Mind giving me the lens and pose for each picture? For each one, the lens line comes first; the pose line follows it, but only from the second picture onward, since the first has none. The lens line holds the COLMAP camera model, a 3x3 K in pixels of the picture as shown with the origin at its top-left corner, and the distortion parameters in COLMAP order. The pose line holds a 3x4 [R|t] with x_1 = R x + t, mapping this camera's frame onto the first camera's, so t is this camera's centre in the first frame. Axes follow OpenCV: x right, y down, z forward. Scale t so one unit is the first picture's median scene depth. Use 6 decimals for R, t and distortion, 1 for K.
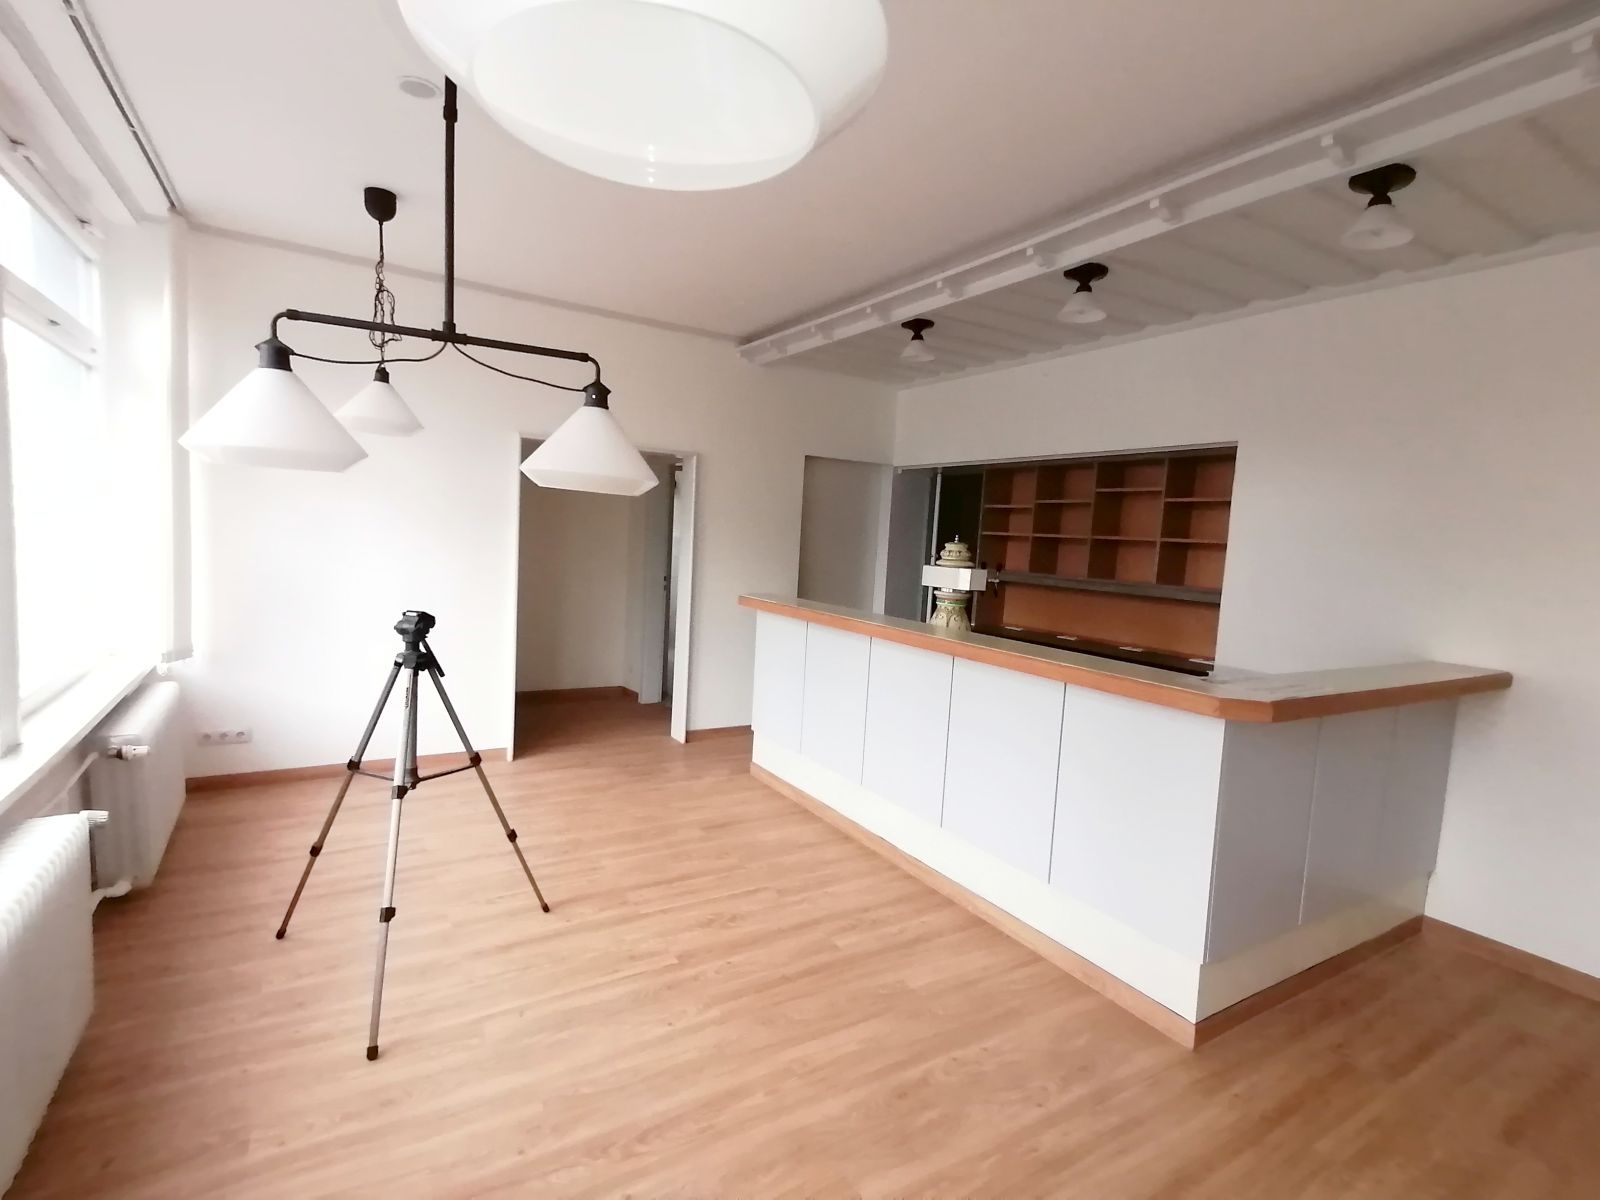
lens RADIAL K [[778.8, 0, 799.7], [0, 778.8, 585.6], [0, 0, 1]] dist [0.059754, -0.040723]
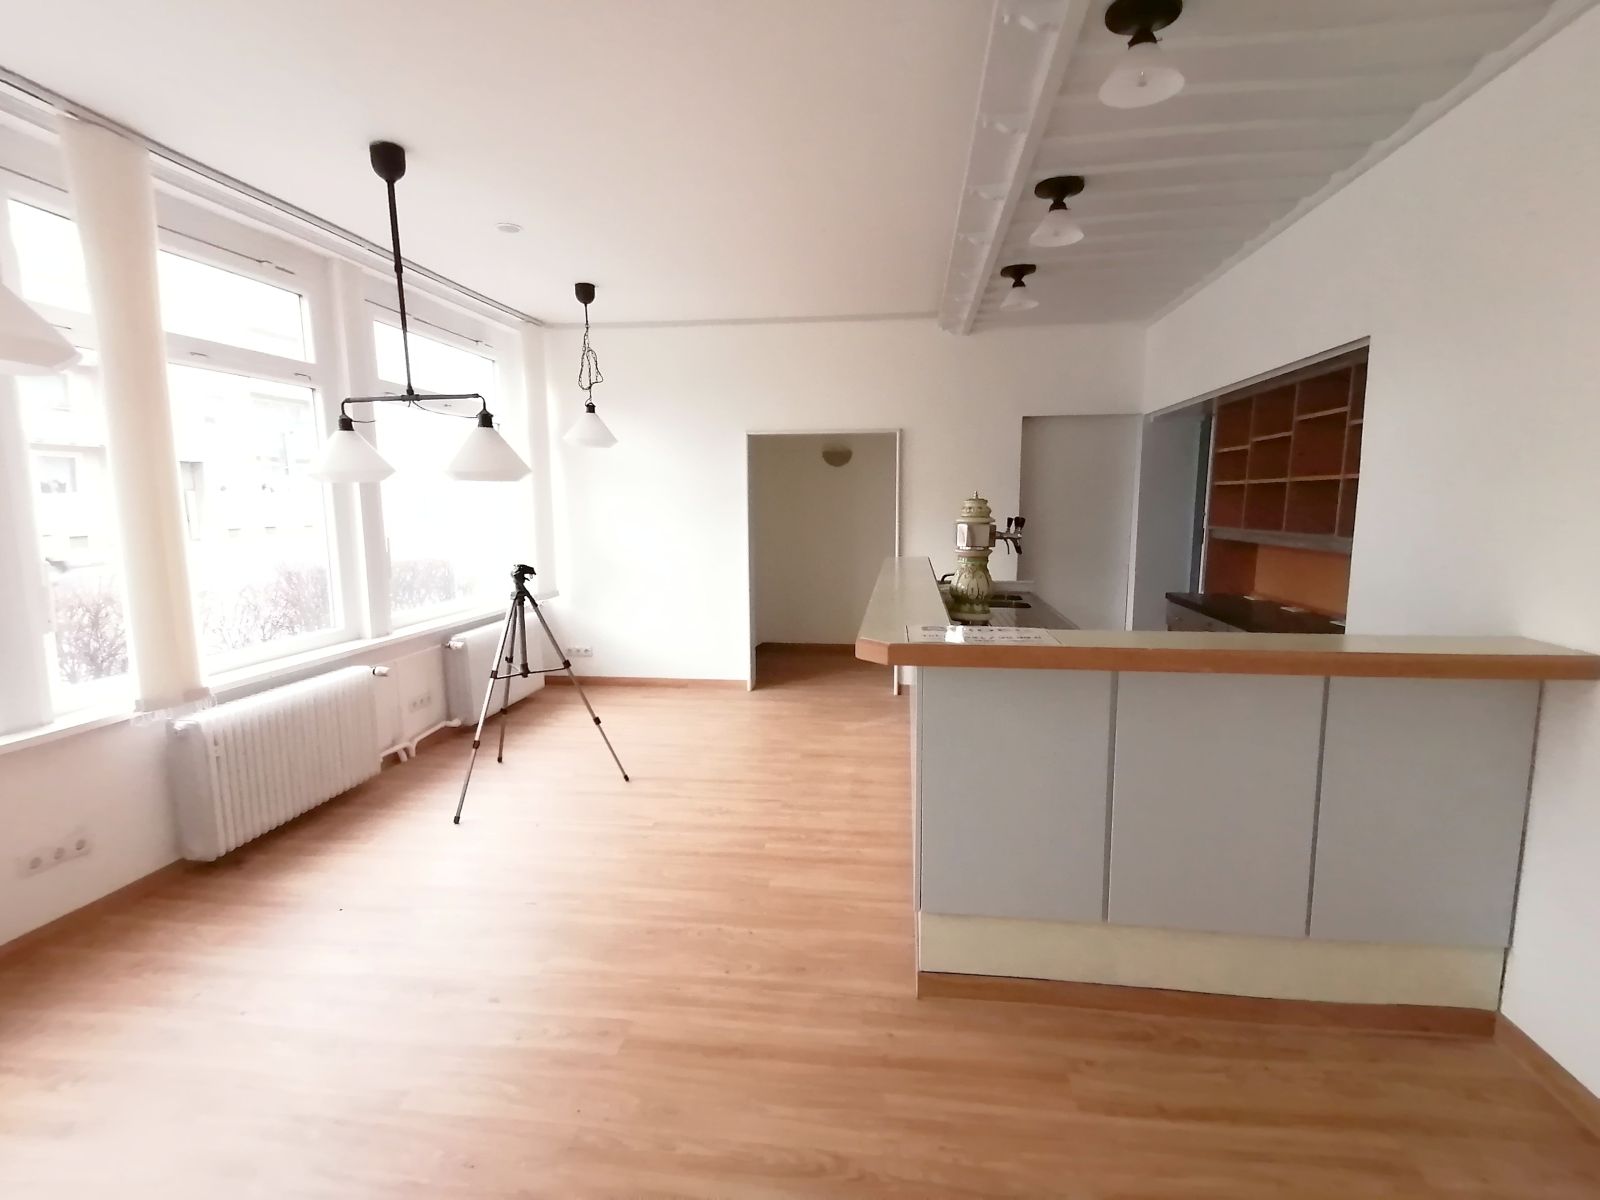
lens RADIAL K [[778.8, 0, 799.7], [0, 778.8, 585.6], [0, 0, 1]] dist [0.059754, -0.040723]
pose [[0.772799, 0.011398, -0.634548, 0.803232], [0.005926, 0.999666, 0.025174, 0.033677], [0.634623, -0.023215, 0.772473, 0.124318]]
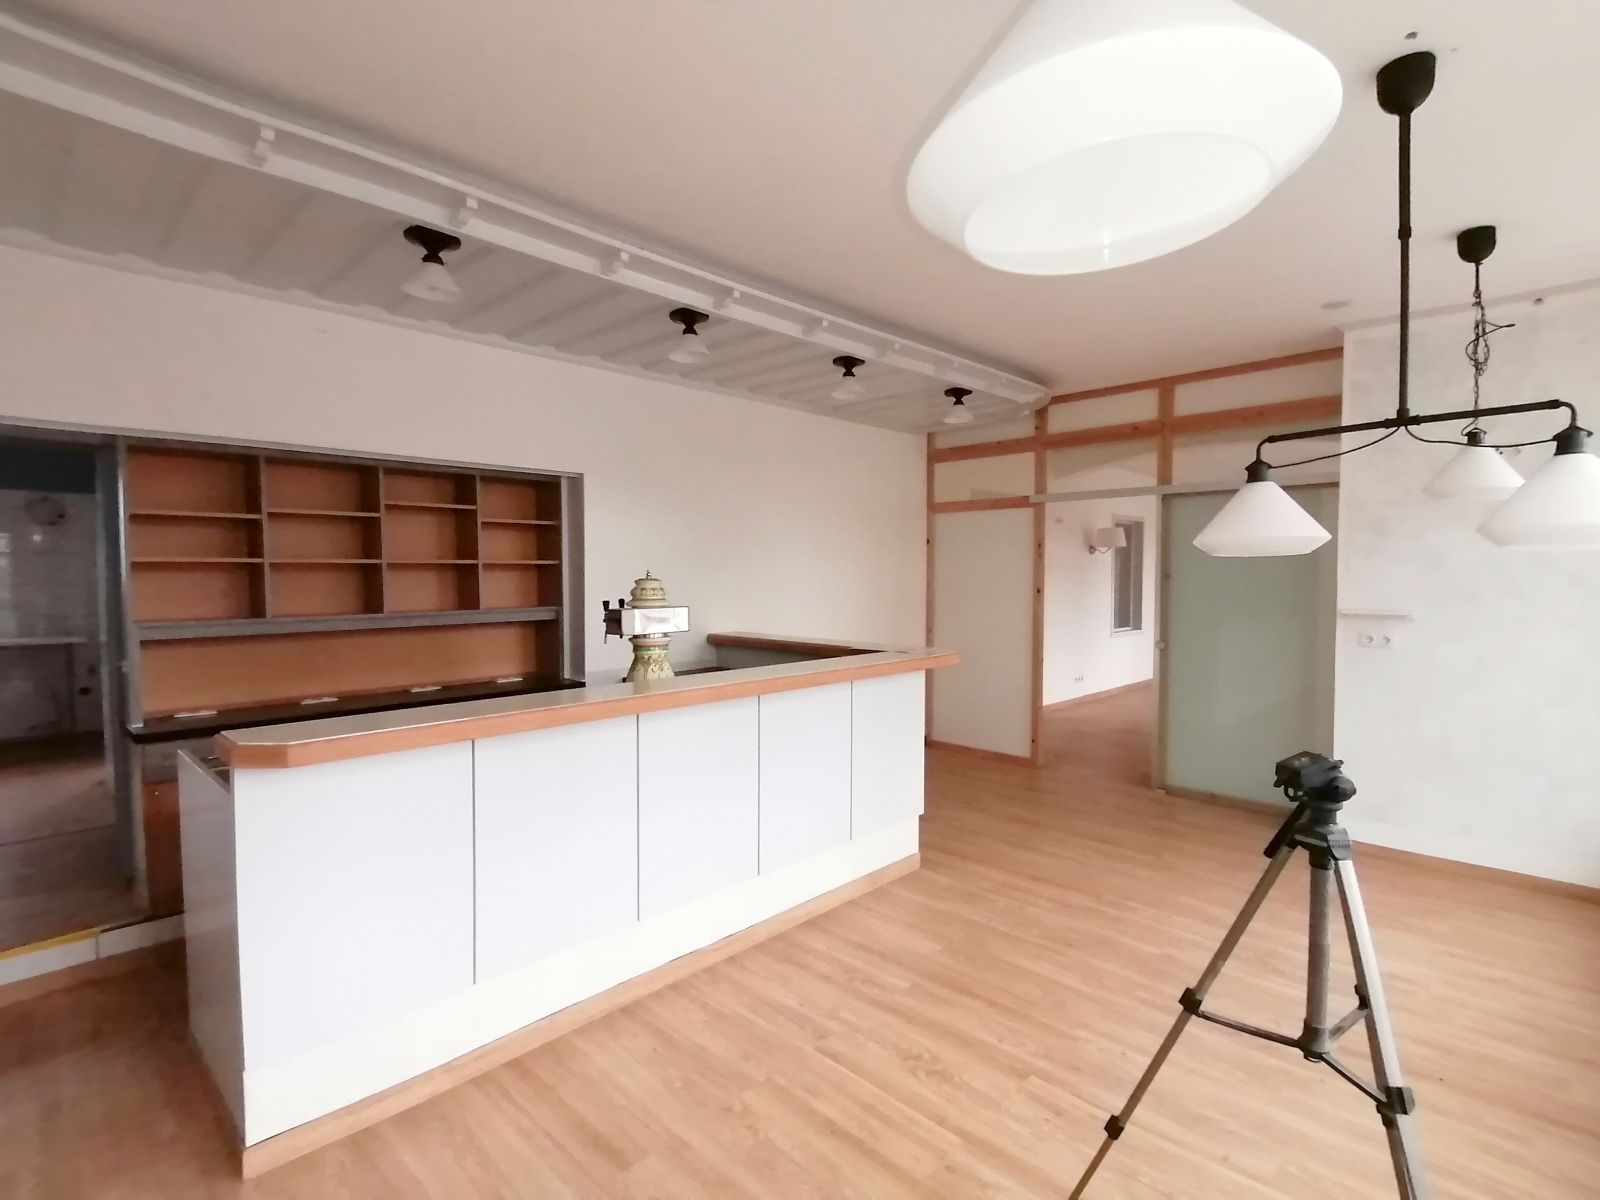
lens RADIAL K [[782.1, 0, 799.2], [0, 782.1, 594.5], [0, 0, 1]] dist [0.029367, -0.001696]
pose [[-0.250706, -0.081771, 0.964604, -0.809888], [0.052540, 0.993808, 0.097902, -0.137084], [-0.966637, 0.075225, -0.244857, 1.292710]]
